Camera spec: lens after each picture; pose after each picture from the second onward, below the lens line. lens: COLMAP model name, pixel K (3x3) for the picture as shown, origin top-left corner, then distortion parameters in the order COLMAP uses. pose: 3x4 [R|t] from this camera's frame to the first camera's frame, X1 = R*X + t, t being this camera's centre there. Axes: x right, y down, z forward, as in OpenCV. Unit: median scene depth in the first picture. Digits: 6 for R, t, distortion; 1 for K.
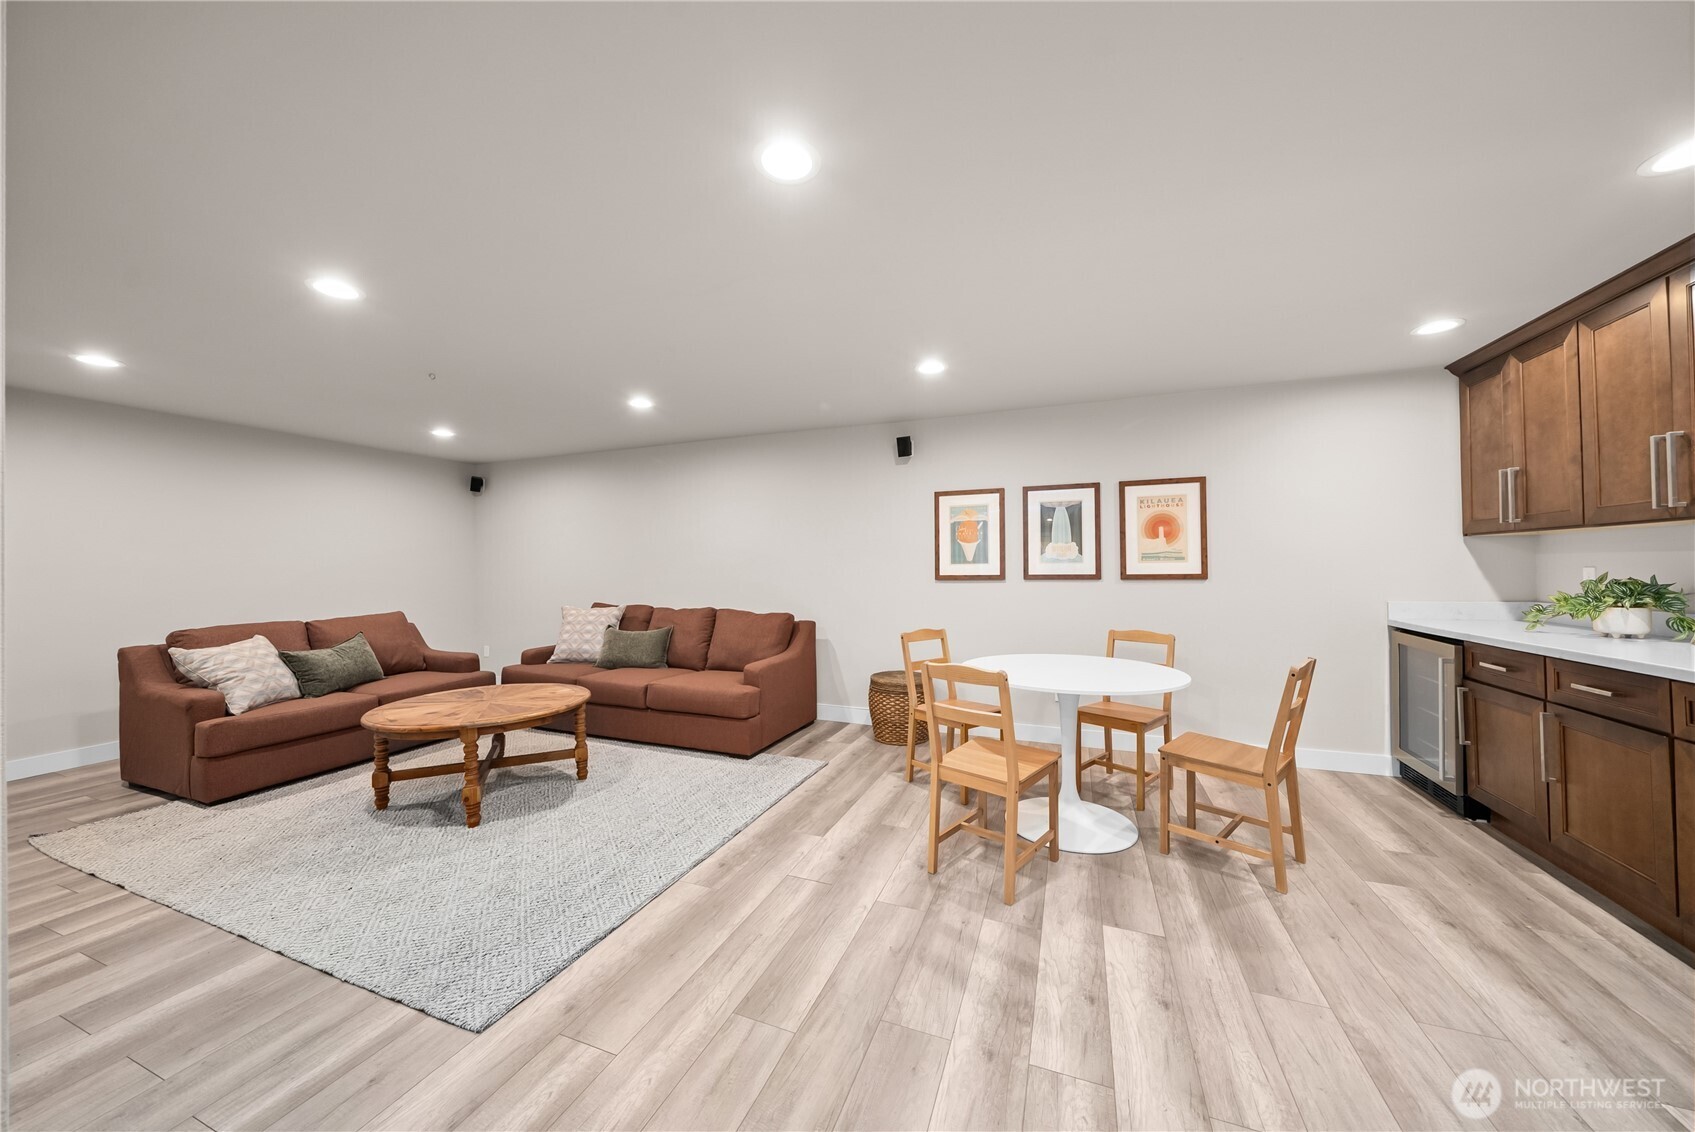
lens RADIAL K [[611.5, 0, 855.6], [0, 611.5, 561.0], [0, 0, 1]] dist [-0.003548, -0.000474]
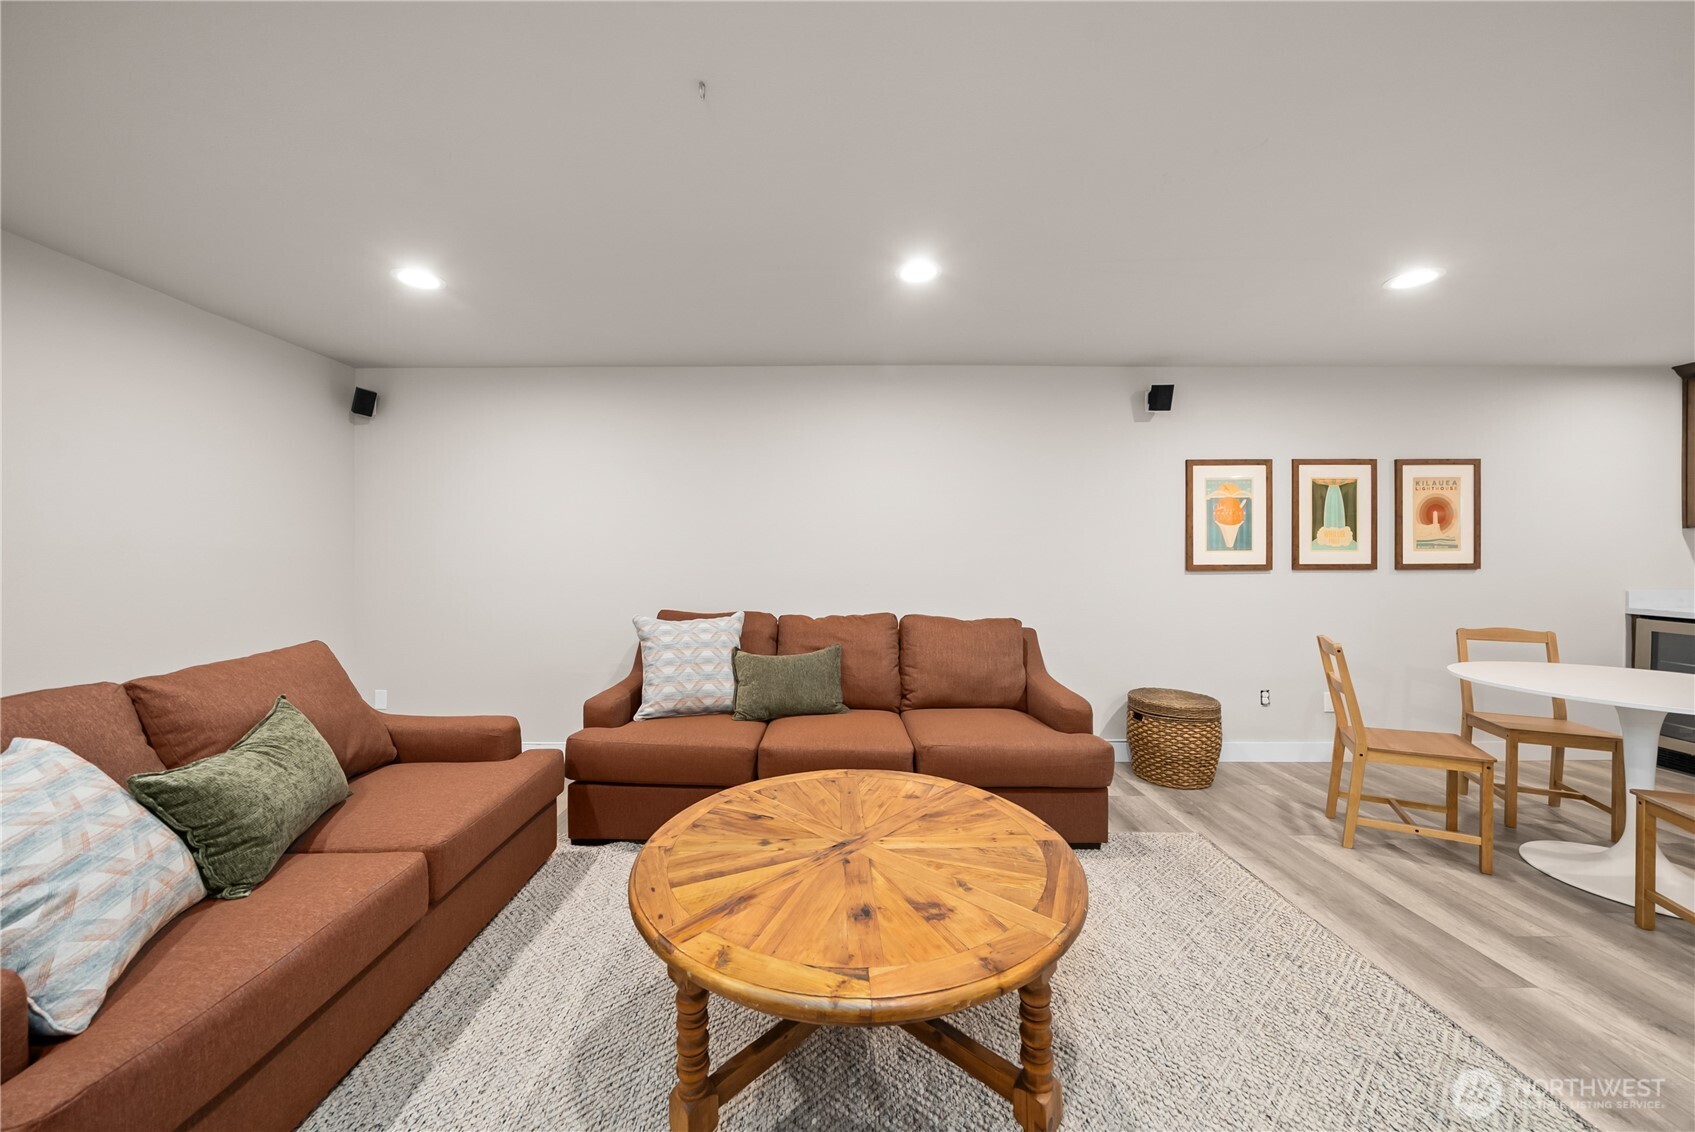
lens RADIAL K [[611.5, 0, 839.5], [0, 611.5, 555.3], [0, 0, 1]] dist [-0.003548, -0.000474]
pose [[0.925325, 0.006043, 0.379127, -0.625831], [-0.008238, 0.999957, 0.004169, 0.012062], [-0.379085, -0.006981, 0.925335, 0.466494]]
